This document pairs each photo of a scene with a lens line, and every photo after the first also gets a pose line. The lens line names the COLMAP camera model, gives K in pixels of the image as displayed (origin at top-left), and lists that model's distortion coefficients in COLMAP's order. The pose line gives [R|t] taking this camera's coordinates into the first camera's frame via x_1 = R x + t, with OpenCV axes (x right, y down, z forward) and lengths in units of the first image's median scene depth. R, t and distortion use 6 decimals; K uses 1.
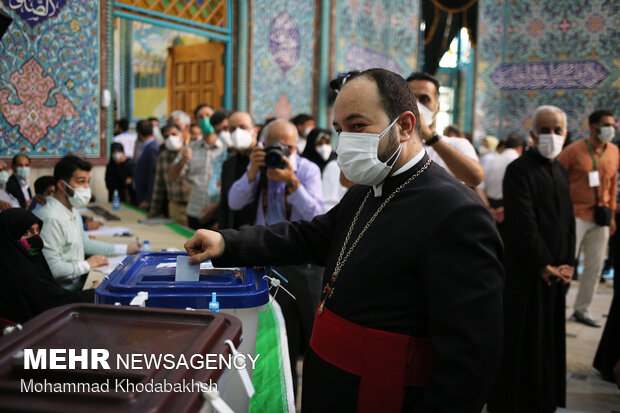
lens RADIAL K [[603.2, 0, 310.0], [0, 603.2, 206.5], [0, 0, 1]] dist [-0.062517, 0.042337]
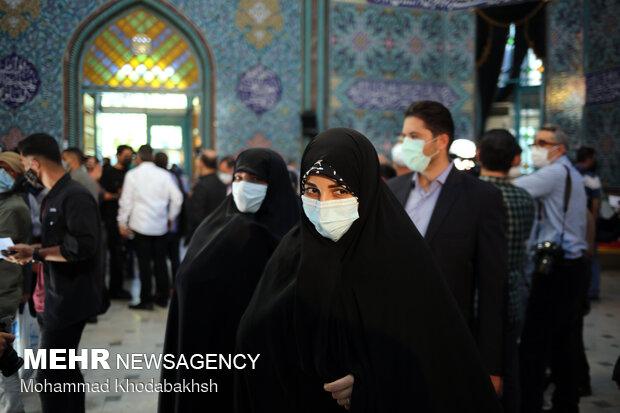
lens RADIAL K [[617.2, 0, 310.0], [0, 617.2, 206.5], [0, 0, 1]] dist [-0.054953, 0.030820]
pose [[0.719184, 0.019891, -0.694535, 1.289074], [-0.065469, 0.997083, -0.039237, 0.002048], [0.691729, 0.073690, 0.718388, 0.288421]]
